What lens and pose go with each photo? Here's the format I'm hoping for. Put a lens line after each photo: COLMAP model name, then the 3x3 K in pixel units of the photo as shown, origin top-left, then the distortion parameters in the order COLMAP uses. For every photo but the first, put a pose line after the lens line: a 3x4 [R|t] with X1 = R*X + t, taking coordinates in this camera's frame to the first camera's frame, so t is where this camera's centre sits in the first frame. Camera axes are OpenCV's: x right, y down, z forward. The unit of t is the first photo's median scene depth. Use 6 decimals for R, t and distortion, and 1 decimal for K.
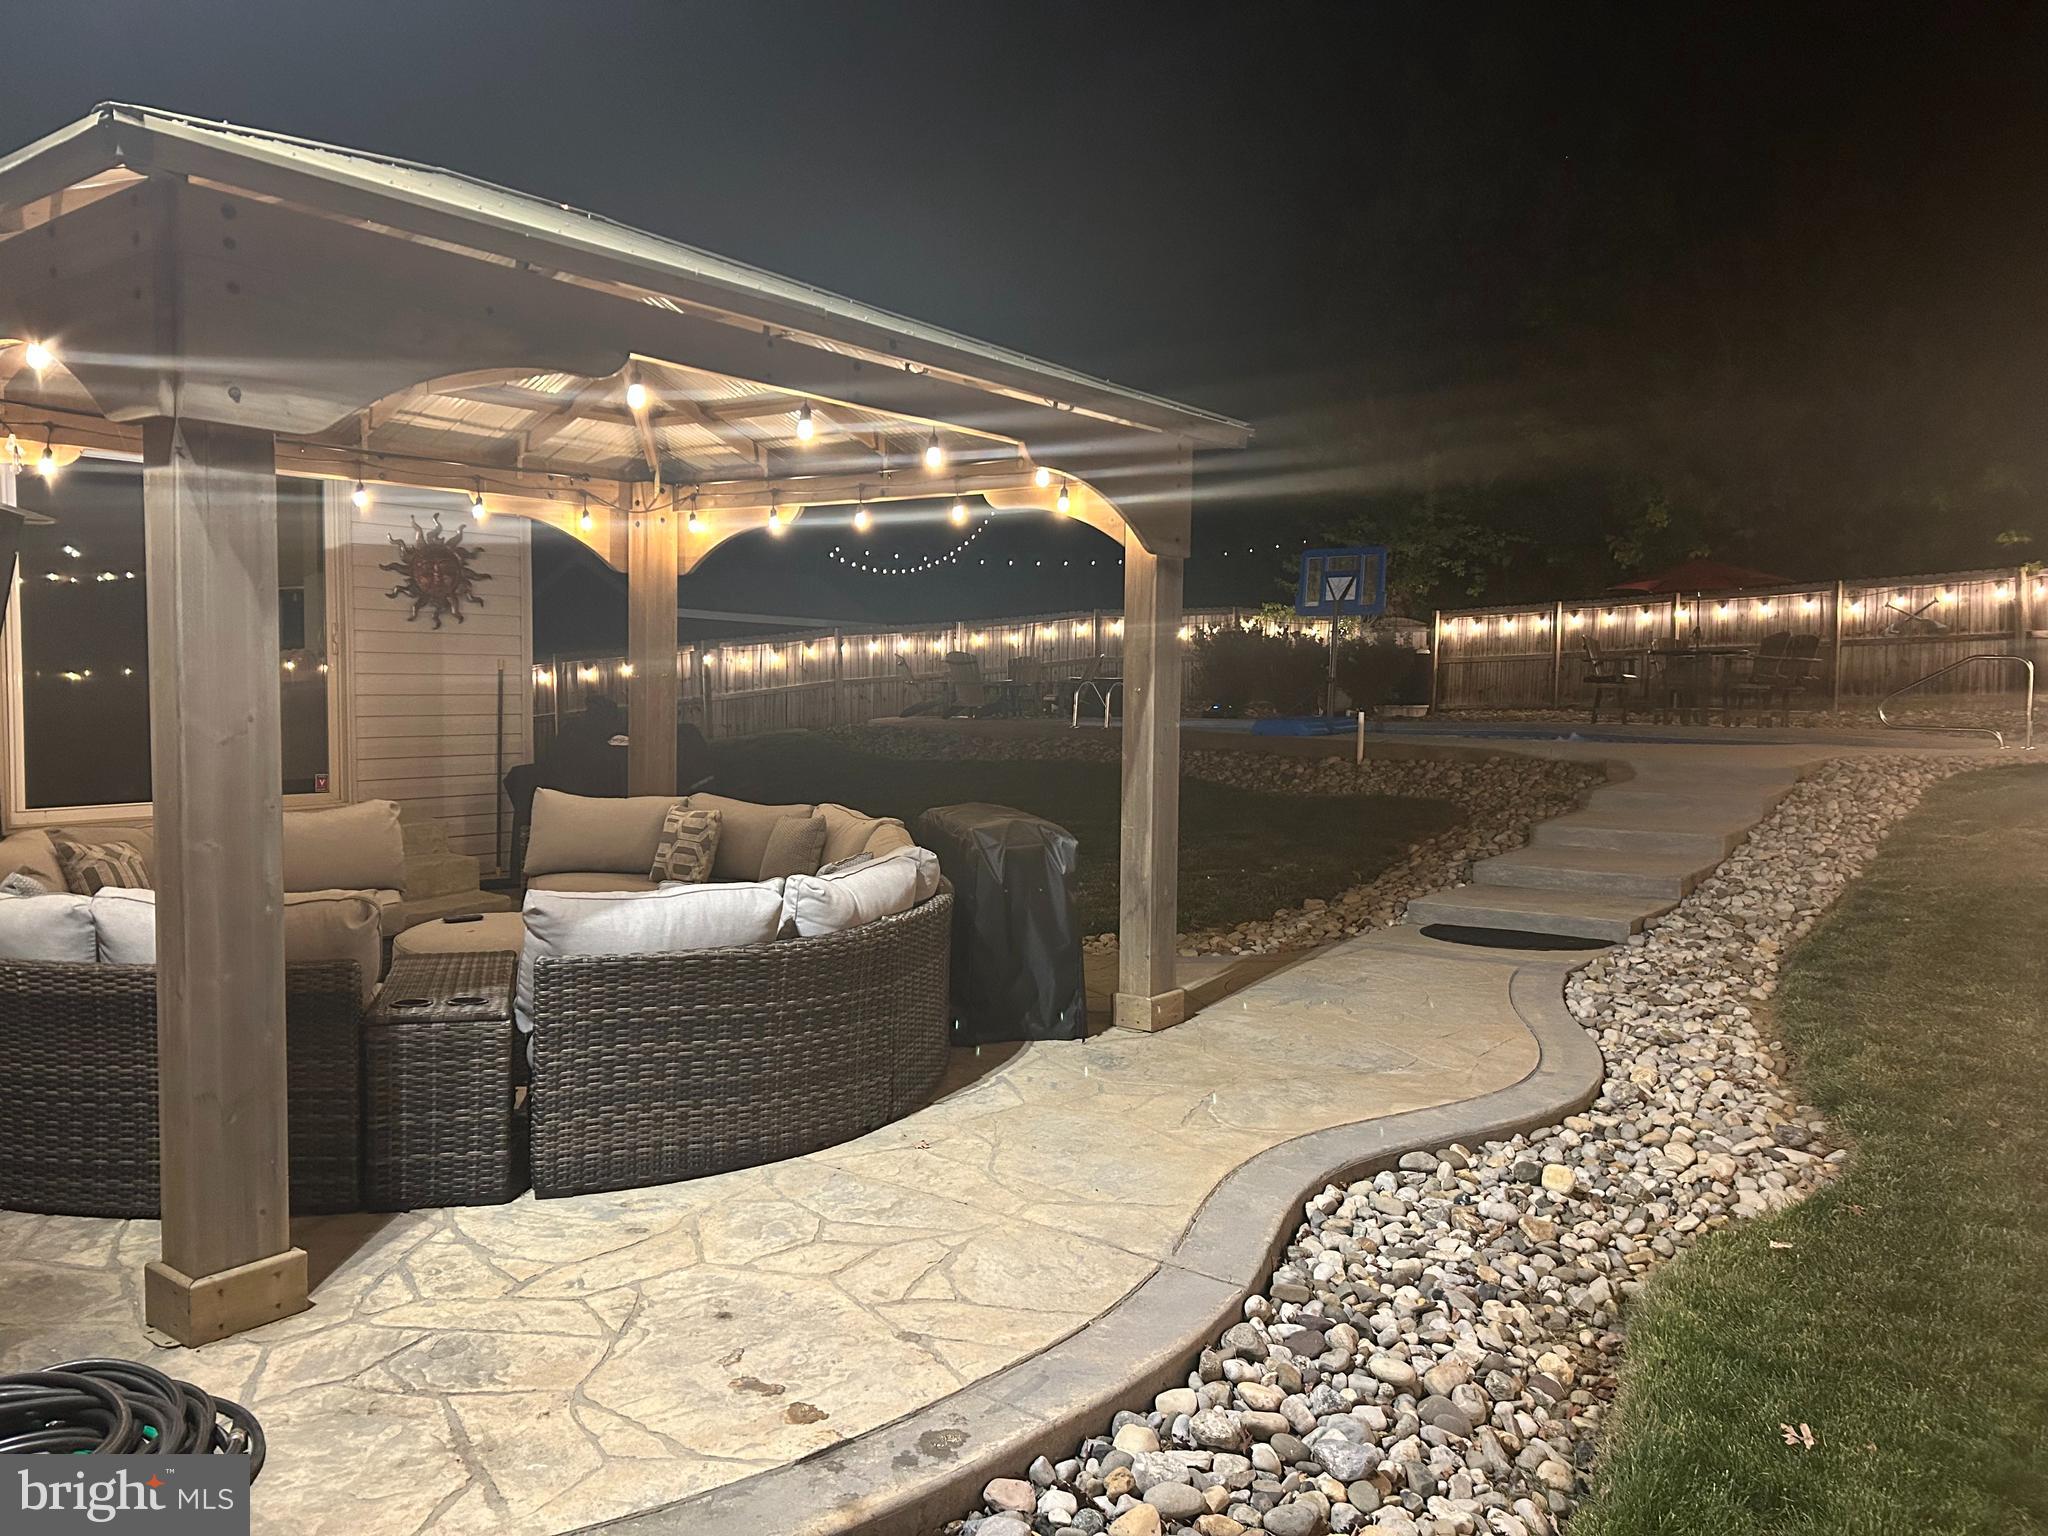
lens RADIAL K [[1509.3, 0, 1024.0], [0, 1509.3, 768.0], [0, 0, 1]] dist [0.004077, -0.046338]
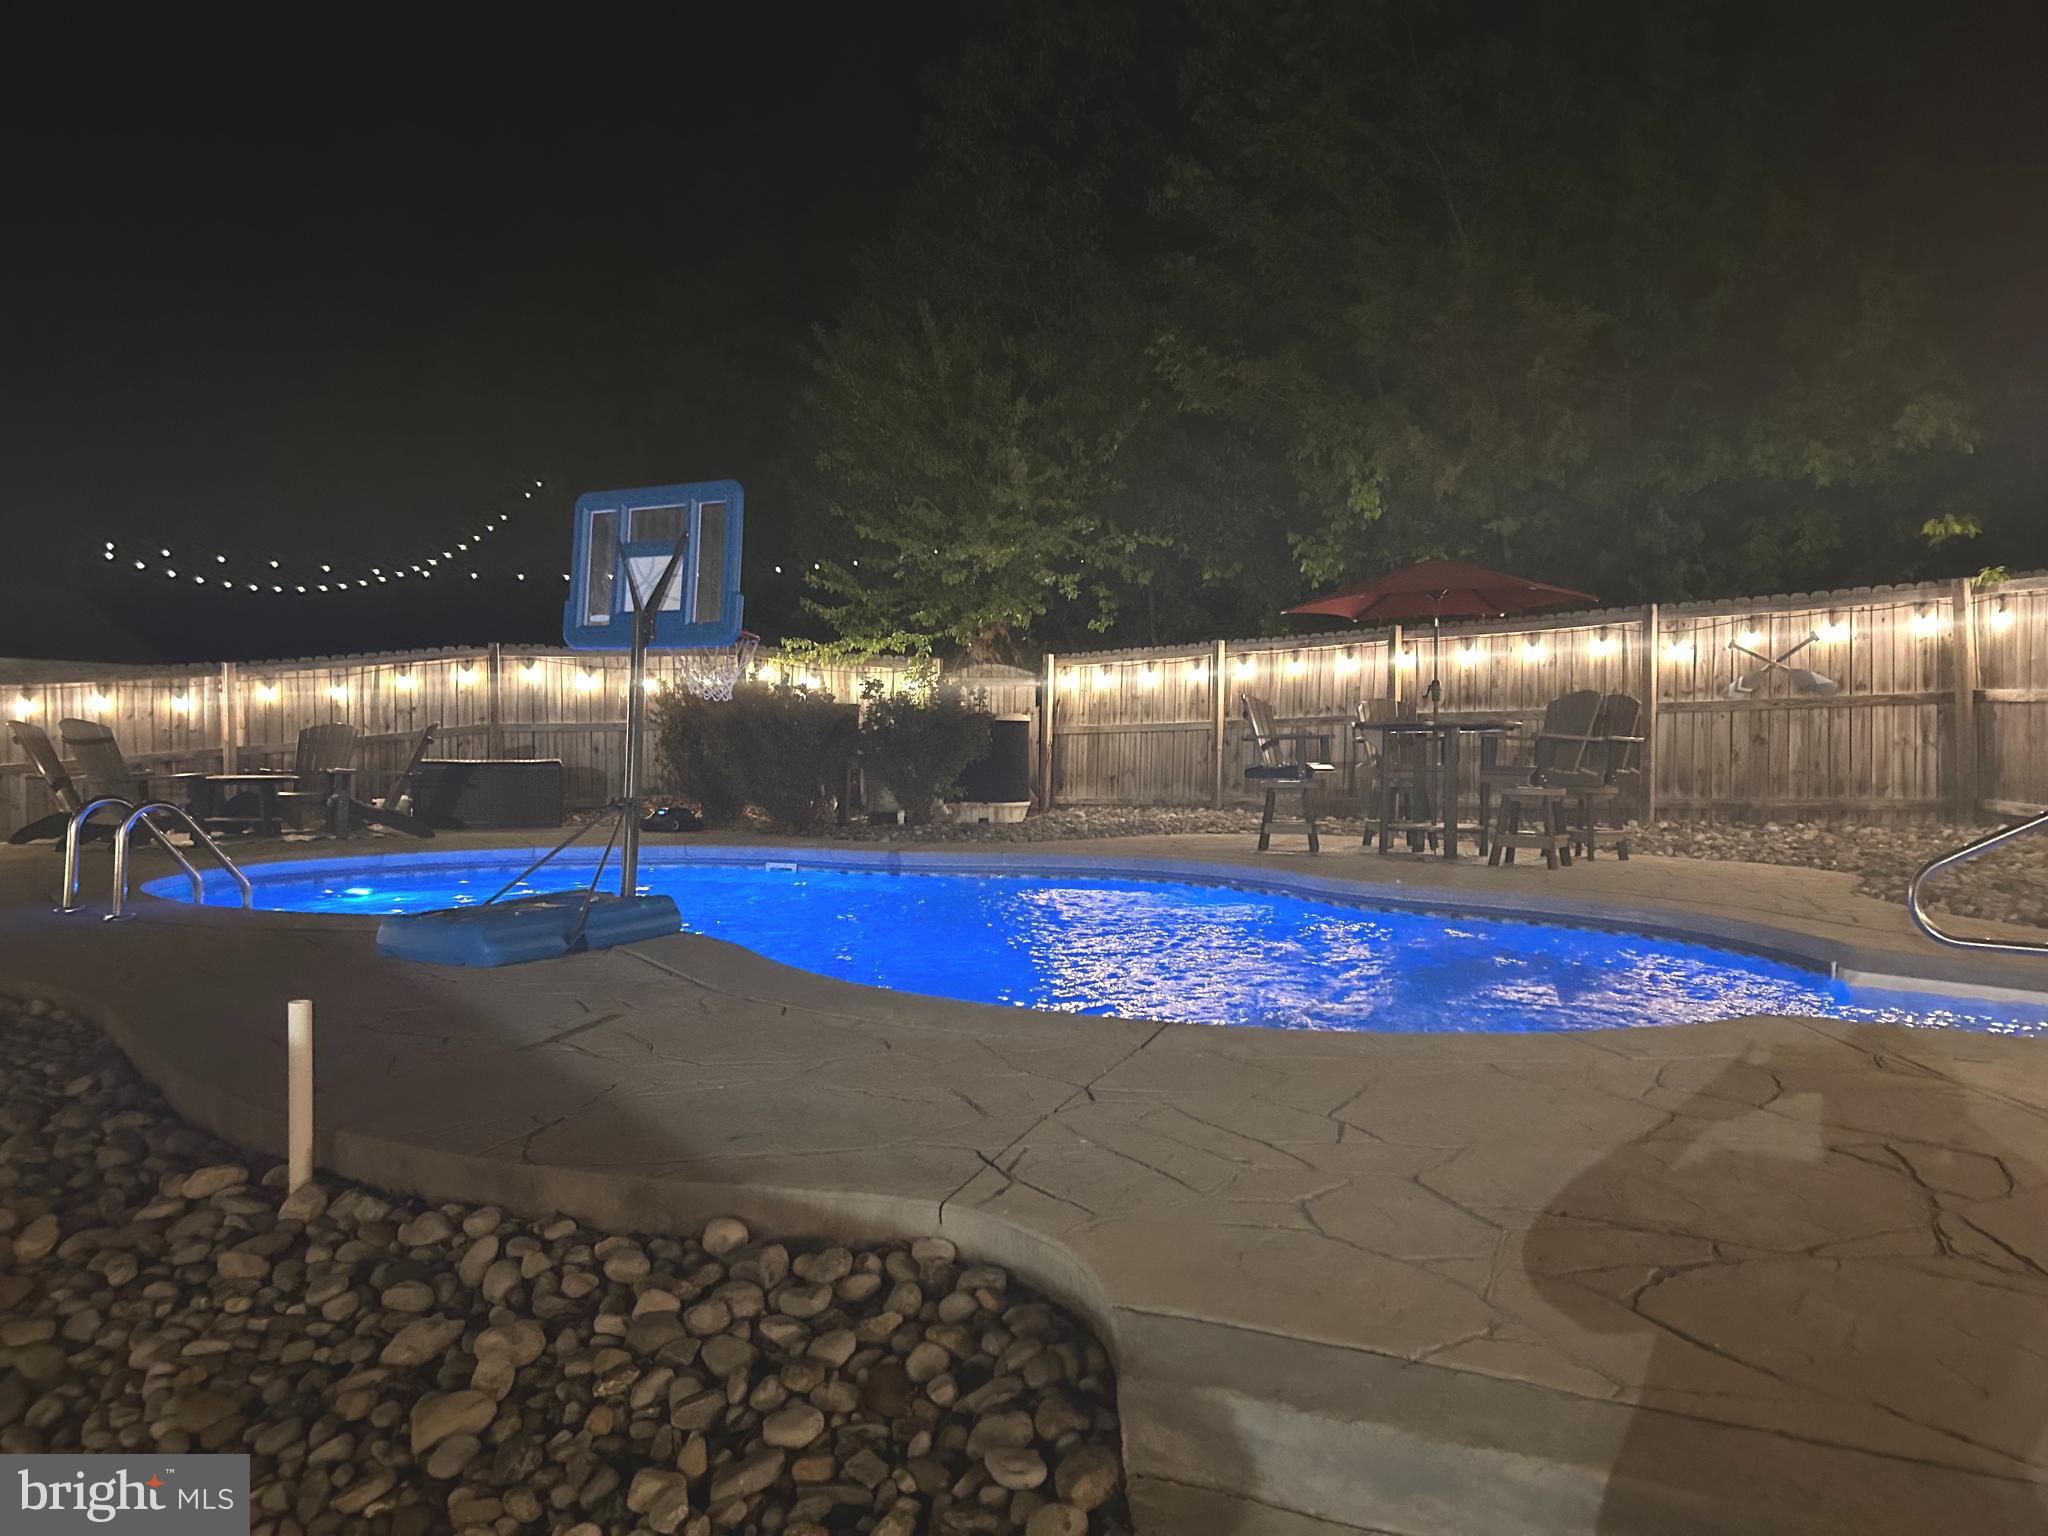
lens RADIAL K [[1509.3, 0, 1024.0], [0, 1509.3, 768.0], [0, 0, 1]] dist [0.004077, -0.046338]
pose [[0.985100, -0.003681, 0.171944, 0.172460], [0.009703, 0.999368, -0.034197, -0.037163], [-0.171710, 0.035356, 0.984513, 0.410620]]
